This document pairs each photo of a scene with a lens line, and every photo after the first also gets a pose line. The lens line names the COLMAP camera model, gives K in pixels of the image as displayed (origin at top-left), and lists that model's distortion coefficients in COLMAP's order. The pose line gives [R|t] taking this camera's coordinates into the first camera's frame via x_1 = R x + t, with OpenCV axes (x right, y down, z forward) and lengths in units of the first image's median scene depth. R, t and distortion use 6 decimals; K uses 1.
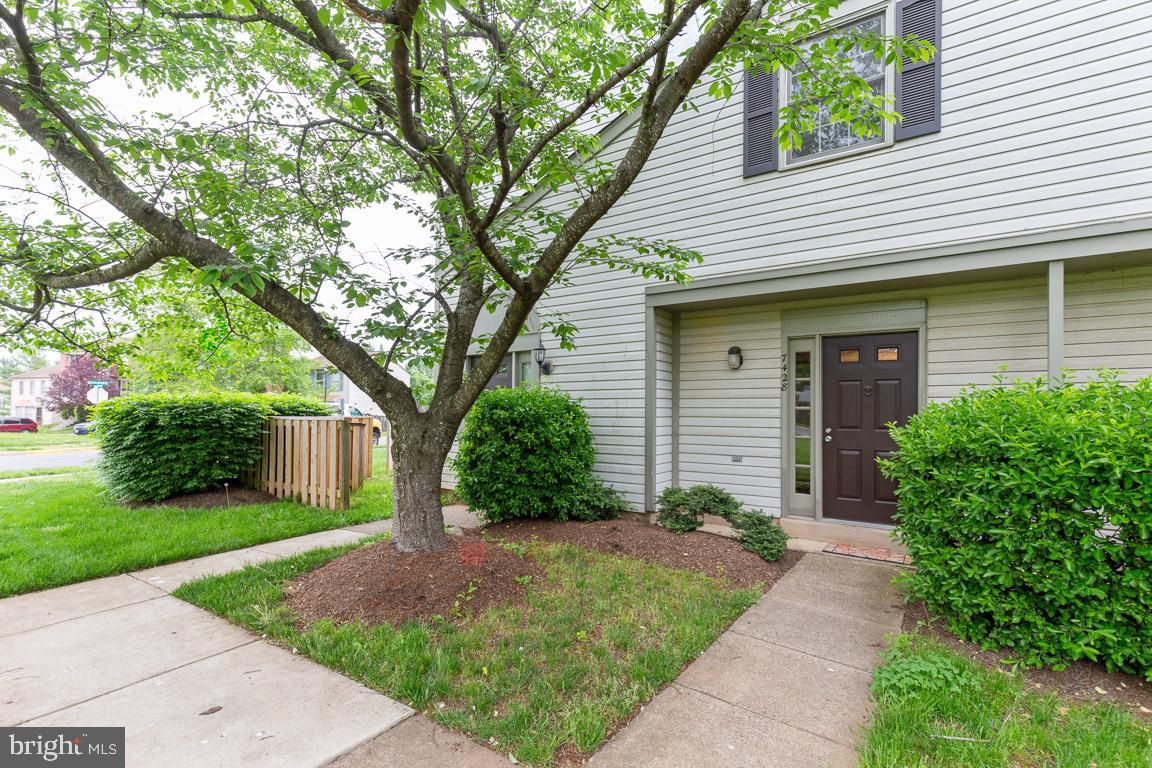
lens RADIAL K [[525.5, 0, 579.4], [0, 525.5, 398.7], [0, 0, 1]] dist [0.004653, -0.000277]
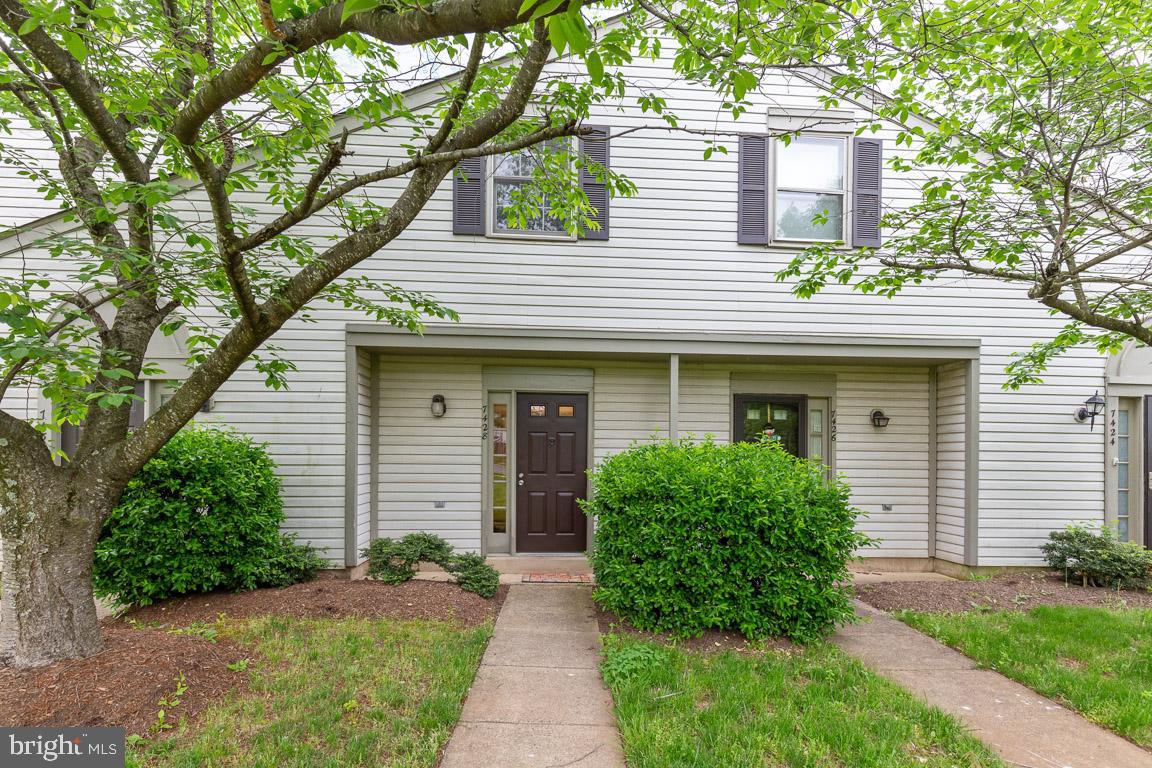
lens RADIAL K [[548.9, 0, 570.4], [0, 548.9, 441.8], [0, 0, 1]] dist [0.008768, -0.000589]
pose [[0.797203, 0.014018, 0.603549, -0.175375], [-0.019094, 0.999816, 0.001999, -0.018549], [-0.603409, -0.013118, 0.797324, -0.009147]]
